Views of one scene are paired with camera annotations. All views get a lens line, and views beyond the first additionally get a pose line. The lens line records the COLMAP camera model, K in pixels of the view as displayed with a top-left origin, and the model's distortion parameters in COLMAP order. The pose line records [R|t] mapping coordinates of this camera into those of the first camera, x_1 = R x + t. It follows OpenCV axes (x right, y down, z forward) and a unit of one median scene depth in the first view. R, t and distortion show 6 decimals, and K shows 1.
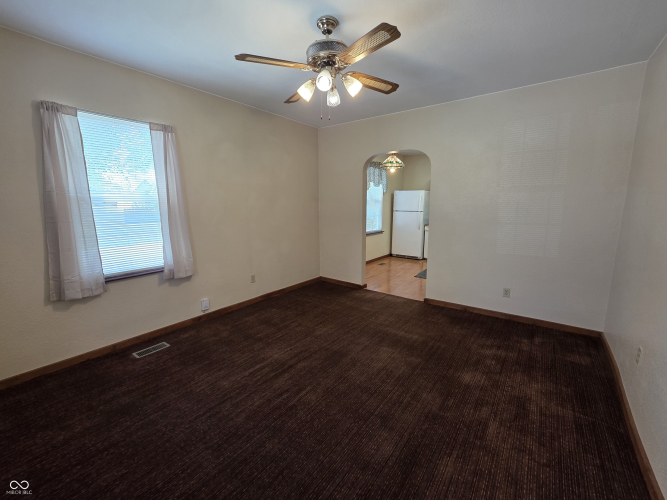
lens RADIAL K [[288.9, 0, 336.8], [0, 288.9, 248.9], [0, 0, 1]] dist [0.001460, 0.000300]
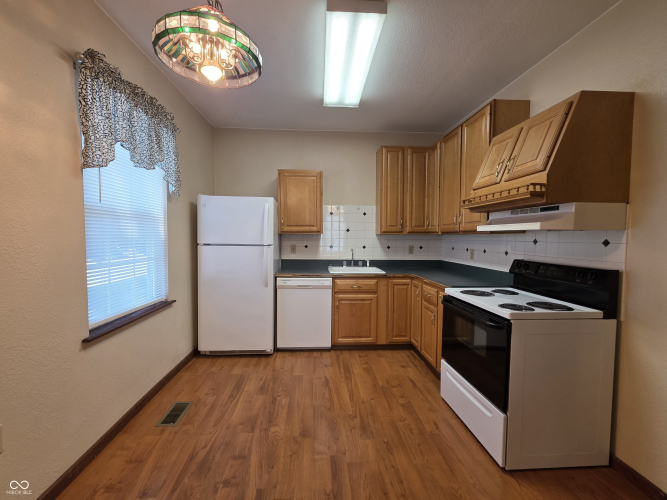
lens RADIAL K [[288.9, 0, 334.1], [0, 288.9, 250.8], [0, 0, 1]] dist [0.001460, 0.000300]
pose [[0.782551, -0.015035, 0.622405, 0.096979], [0.097153, 0.990410, -0.098226, -0.067658], [-0.614960, 0.137335, 0.776507, 0.596650]]
